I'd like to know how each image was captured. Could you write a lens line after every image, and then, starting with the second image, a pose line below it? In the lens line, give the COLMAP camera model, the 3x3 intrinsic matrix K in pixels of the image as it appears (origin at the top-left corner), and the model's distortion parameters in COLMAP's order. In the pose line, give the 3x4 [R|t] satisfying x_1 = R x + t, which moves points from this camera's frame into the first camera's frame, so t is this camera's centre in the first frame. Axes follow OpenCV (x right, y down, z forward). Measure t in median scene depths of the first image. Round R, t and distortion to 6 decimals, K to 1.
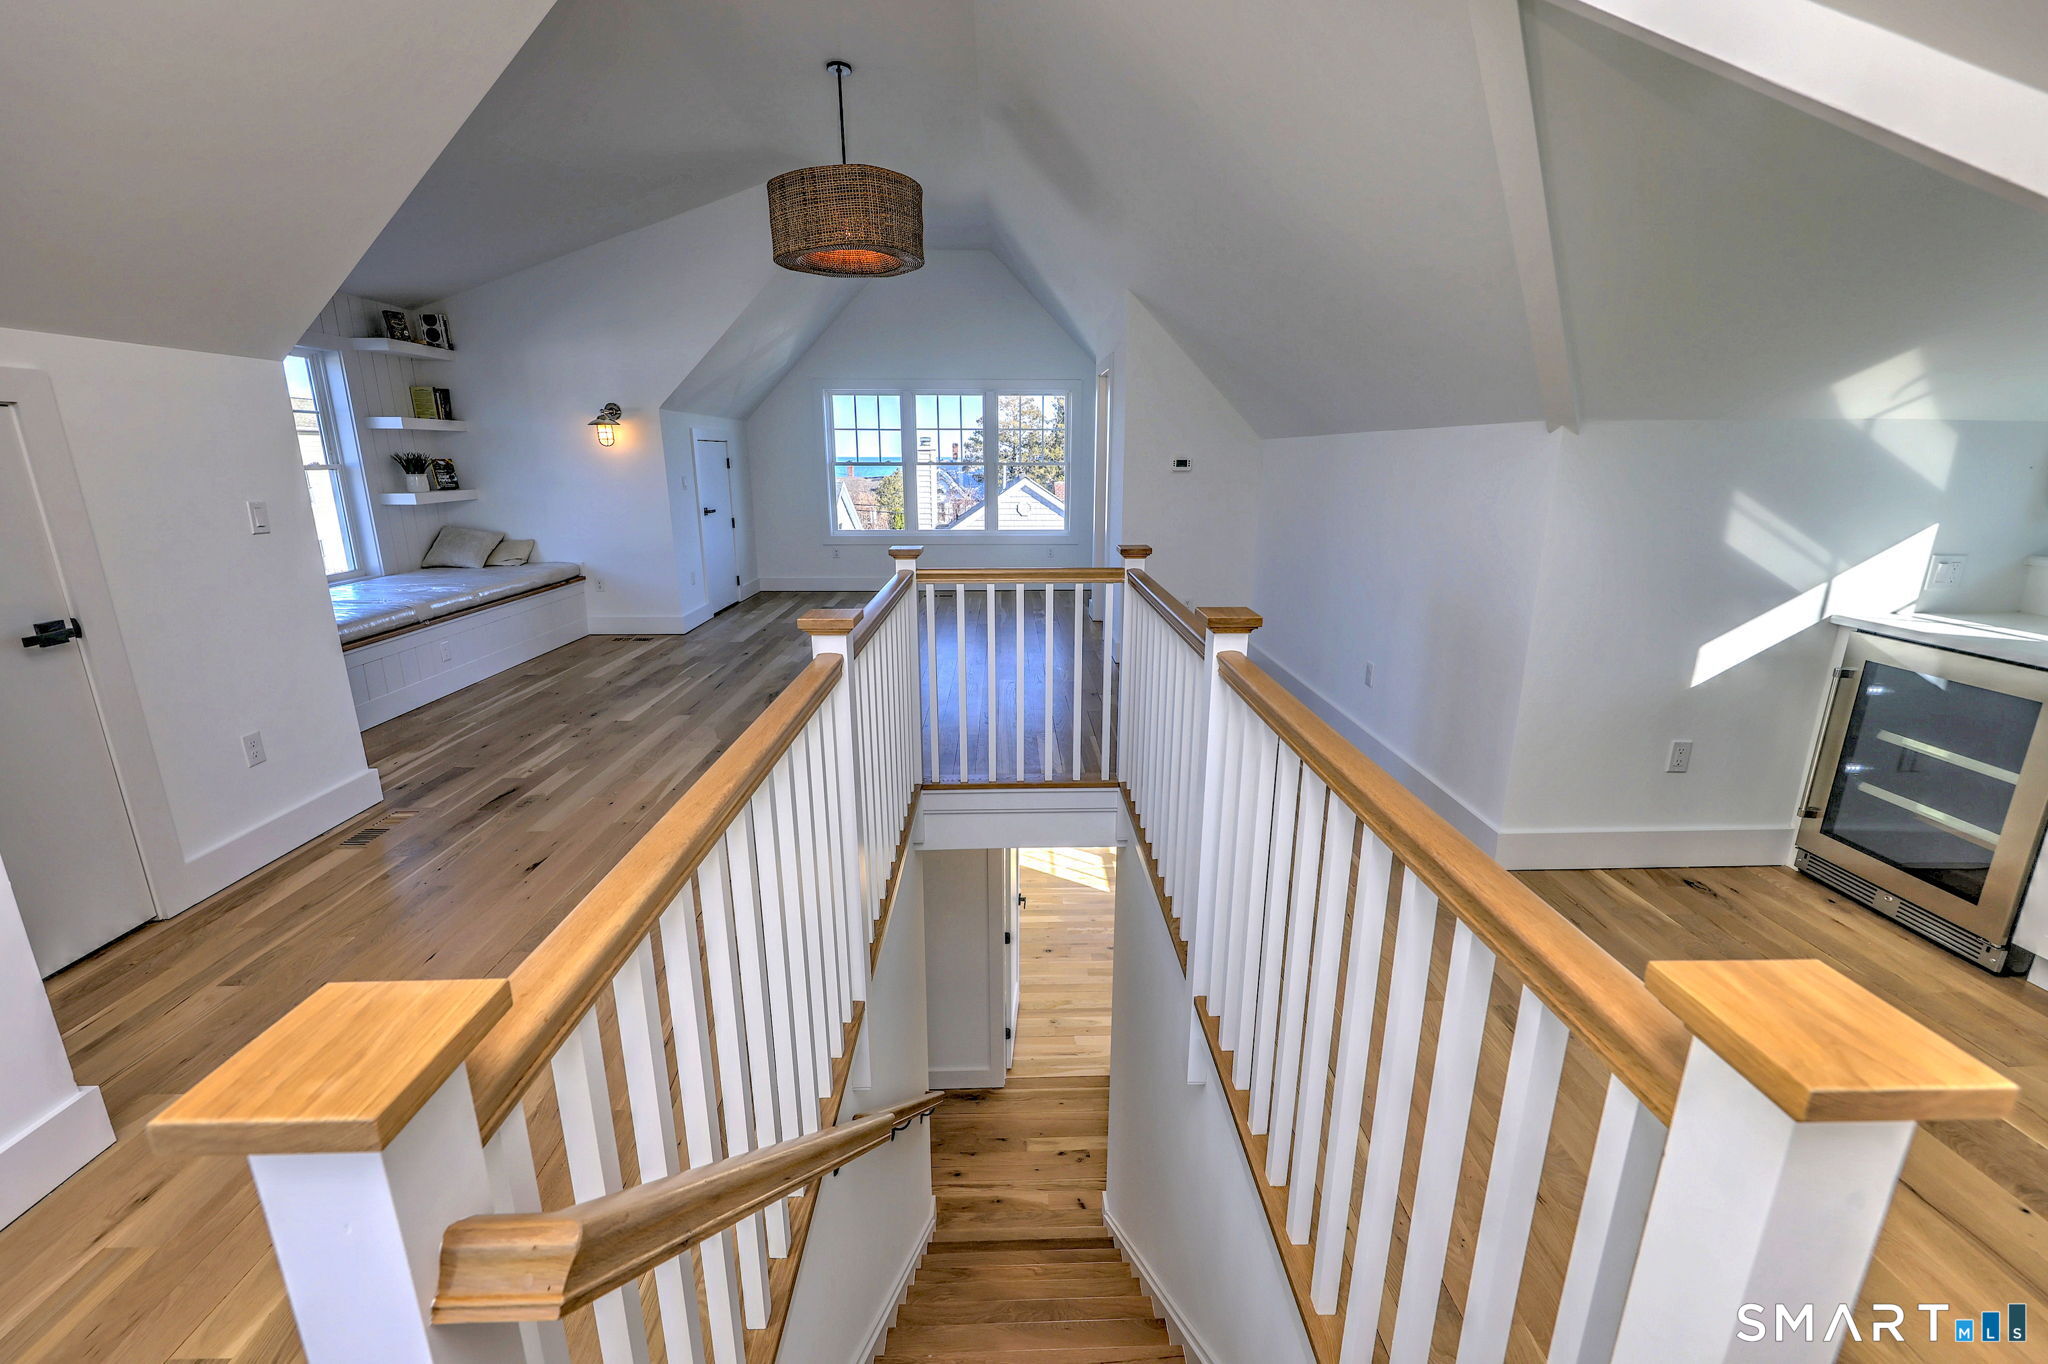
lens RADIAL K [[791.2, 0, 1010.6], [0, 791.2, 654.0], [0, 0, 1]] dist [0.009196, -0.000315]
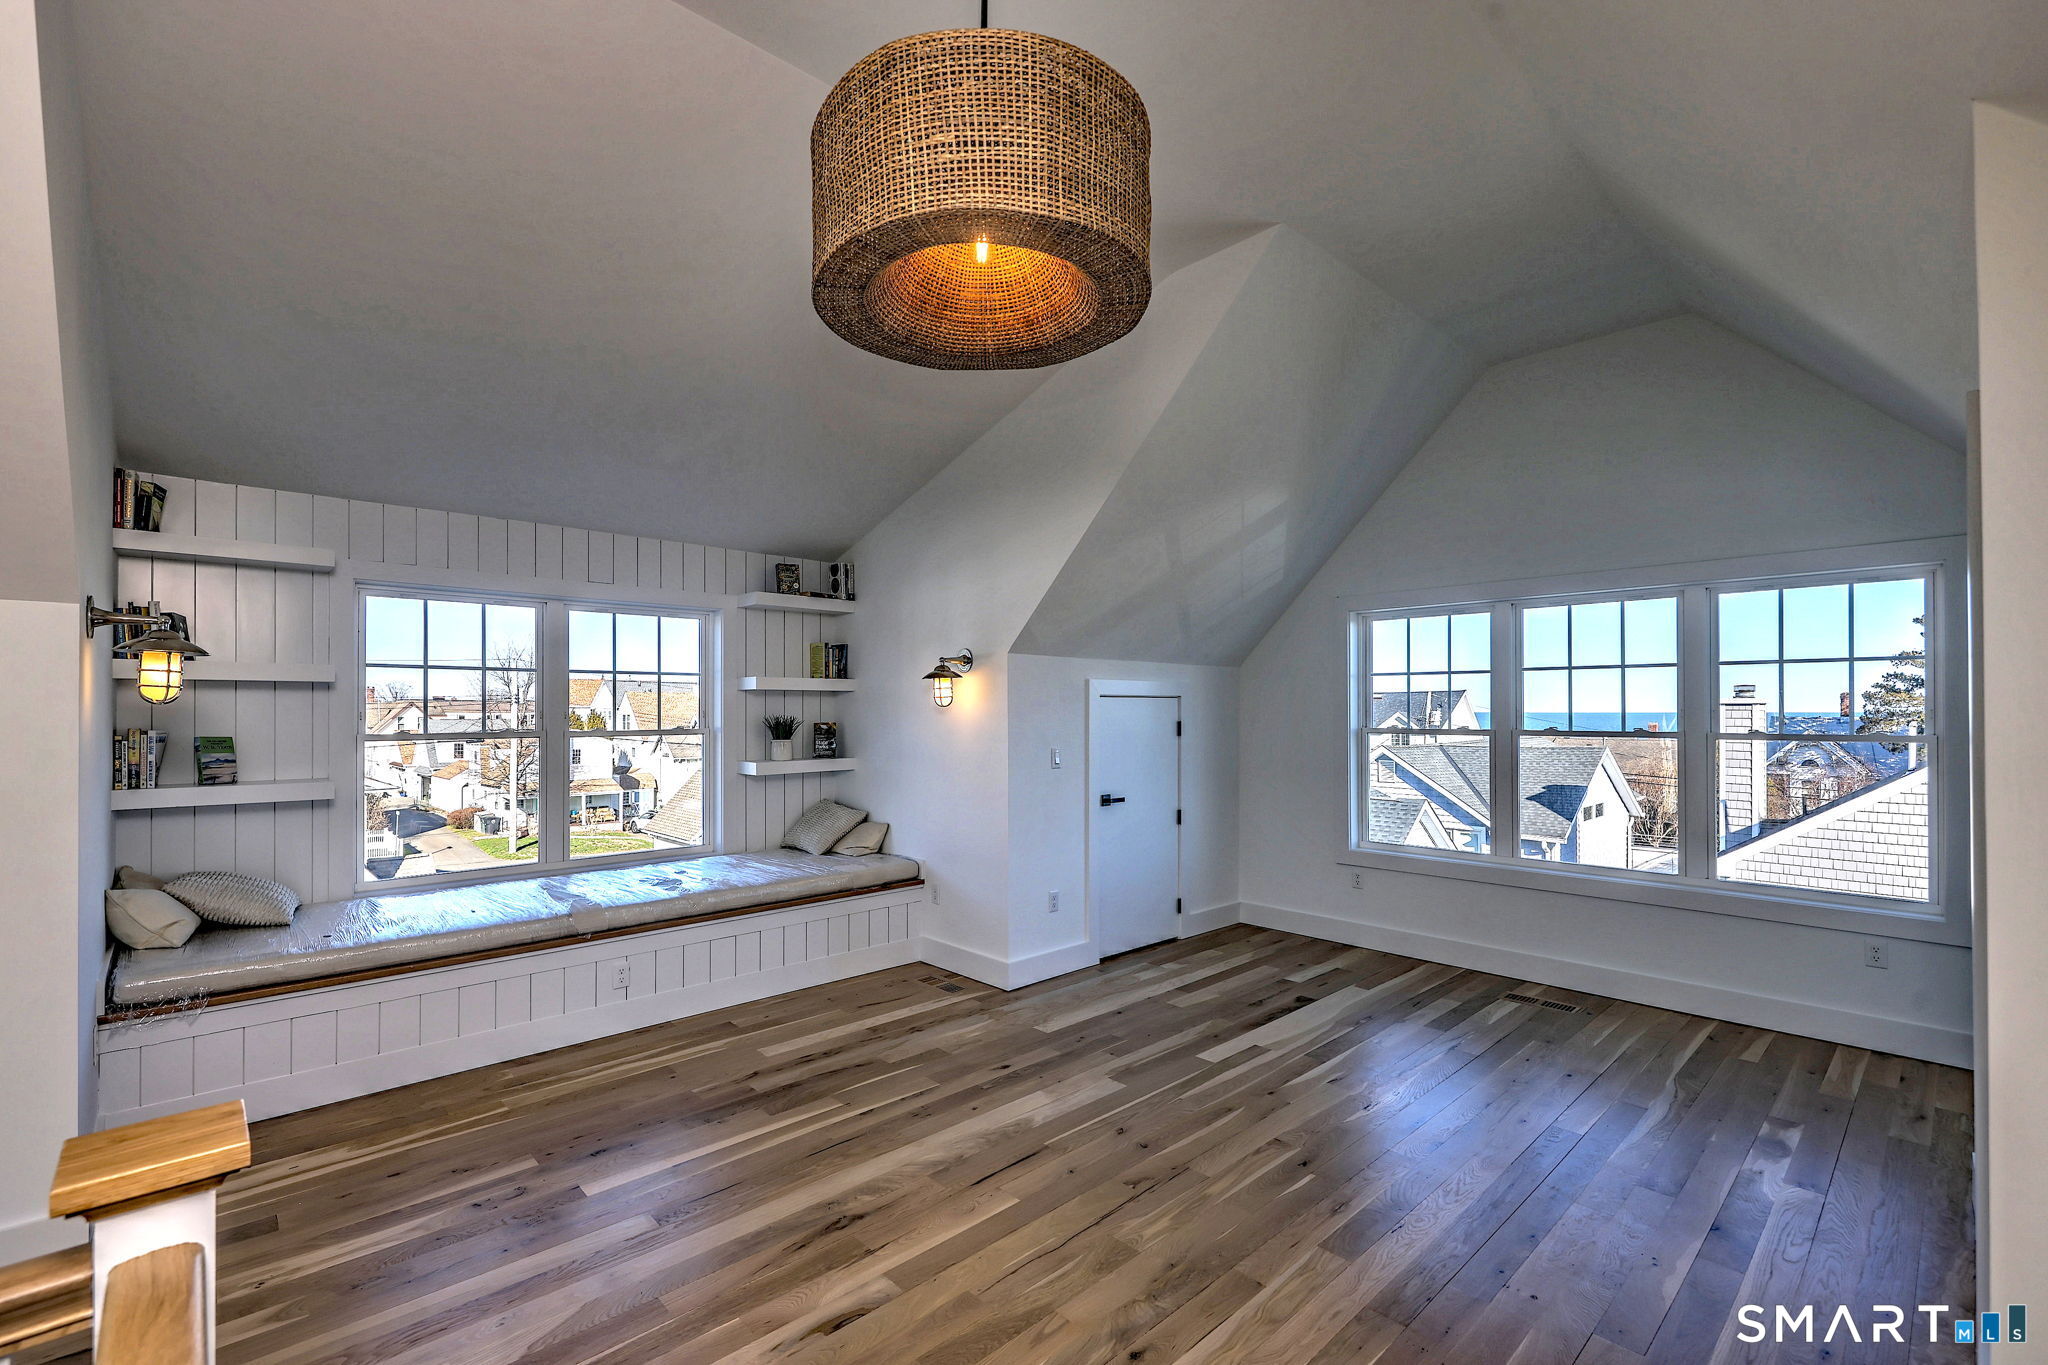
lens RADIAL K [[896.4, 0, 1000.0], [0, 896.4, 704.9], [0, 0, 1]] dist [0.012437, -0.000026]
pose [[0.664298, 0.000433, -0.747467, 0.137560], [-0.178519, 0.971153, -0.158093, -0.147721], [0.725837, 0.238458, 0.645212, 0.520496]]
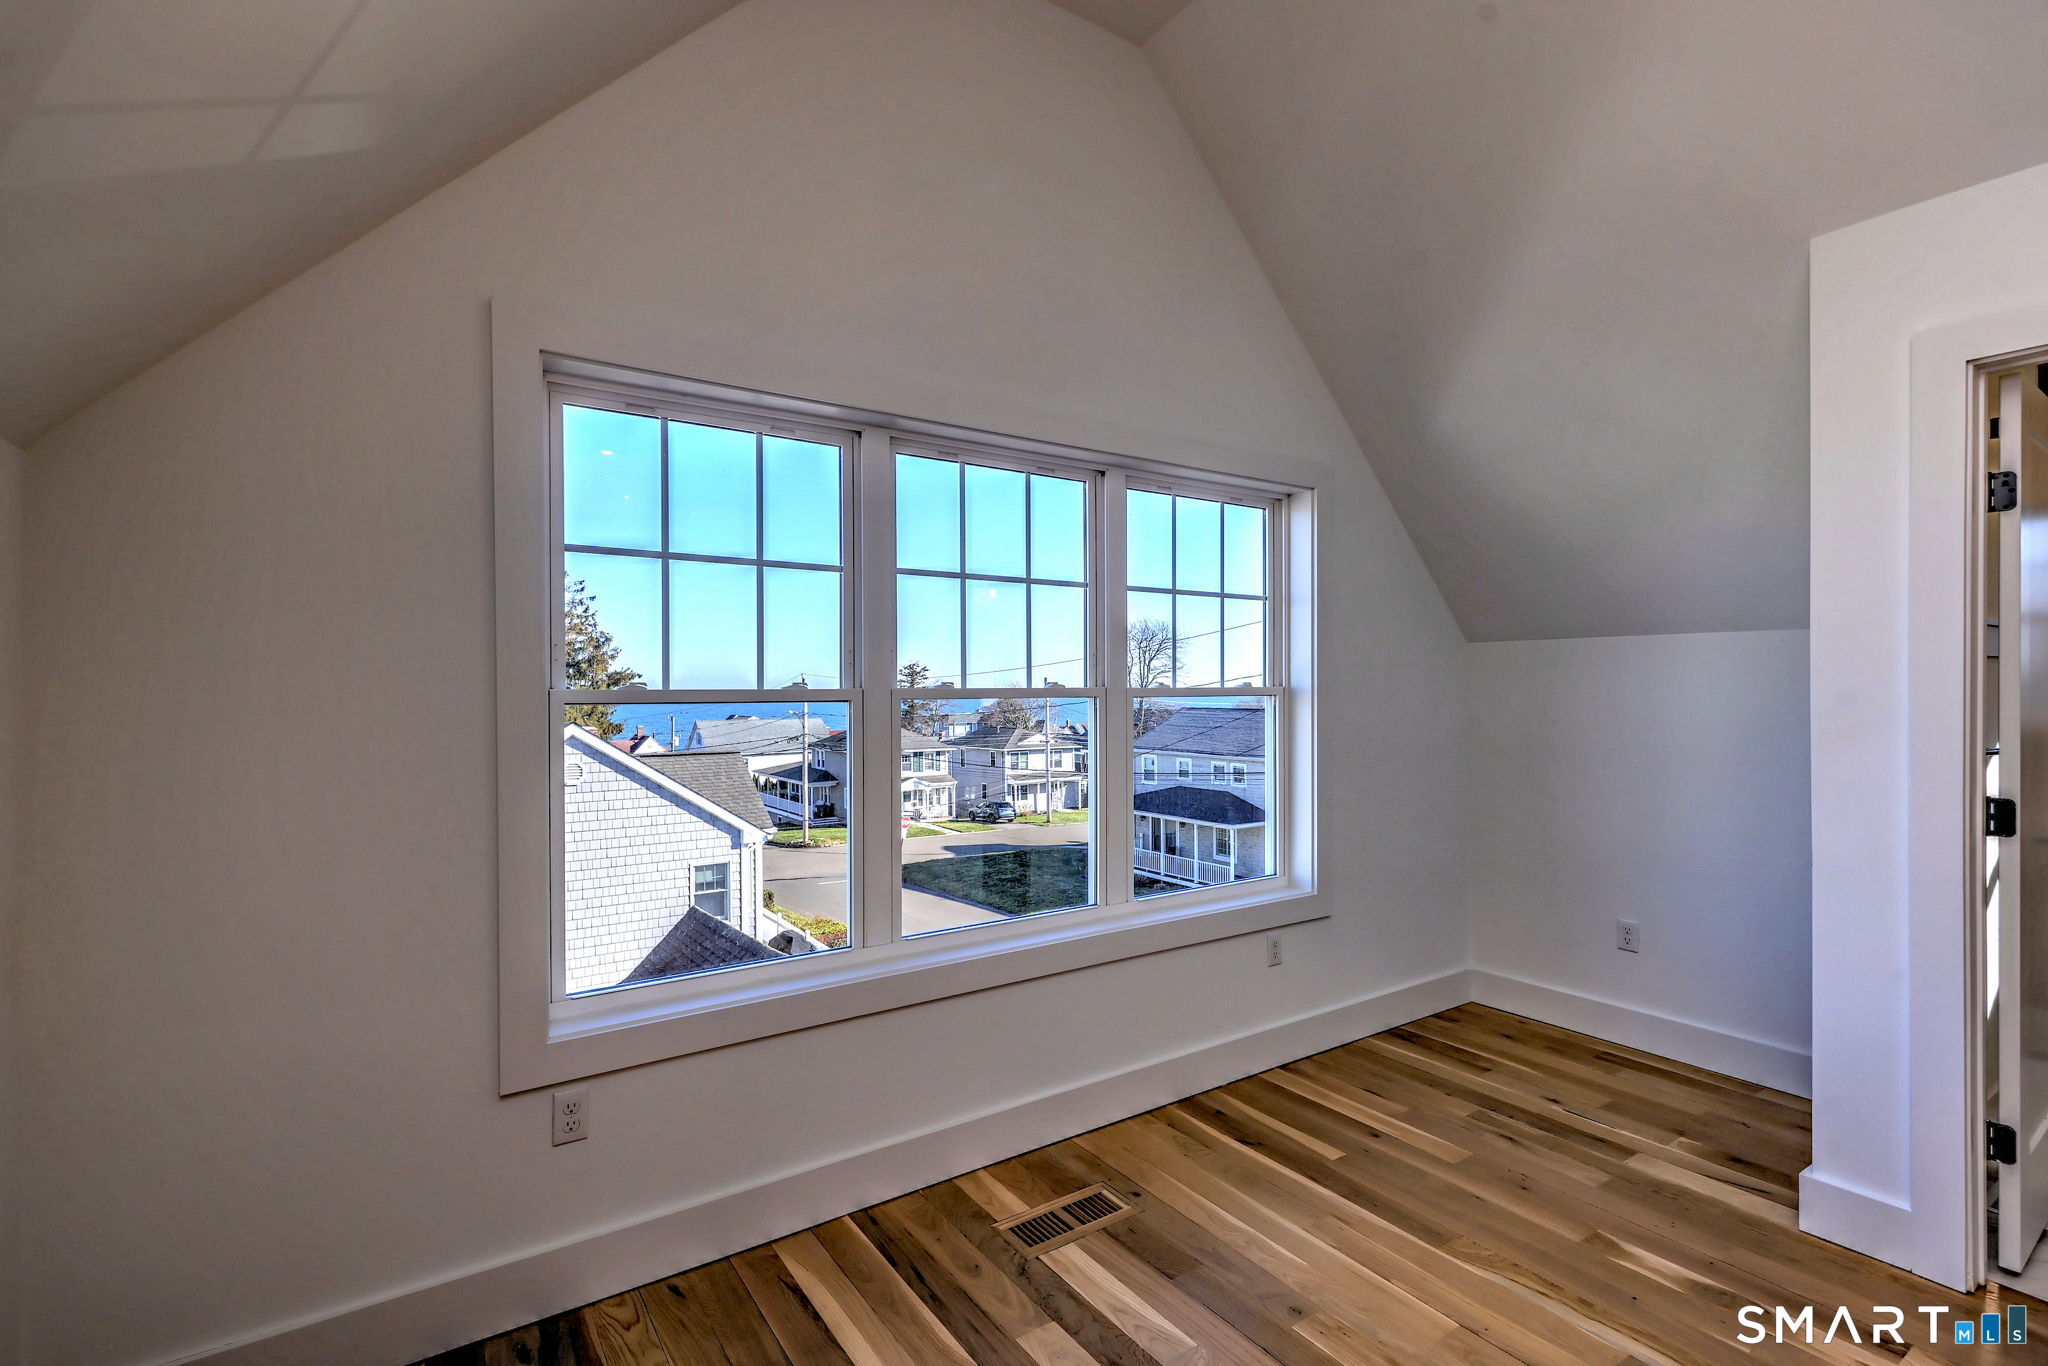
lens RADIAL K [[923.0, 0, 1024.0], [0, 923.0, 683.0], [0, 0, 1]] dist [0.025082, -0.000040]
pose [[0.834840, 0.009009, 0.550419, -0.365149], [0.130436, 0.968156, -0.213683, -0.244417], [-0.534817, 0.250186, 0.807080, 1.033248]]
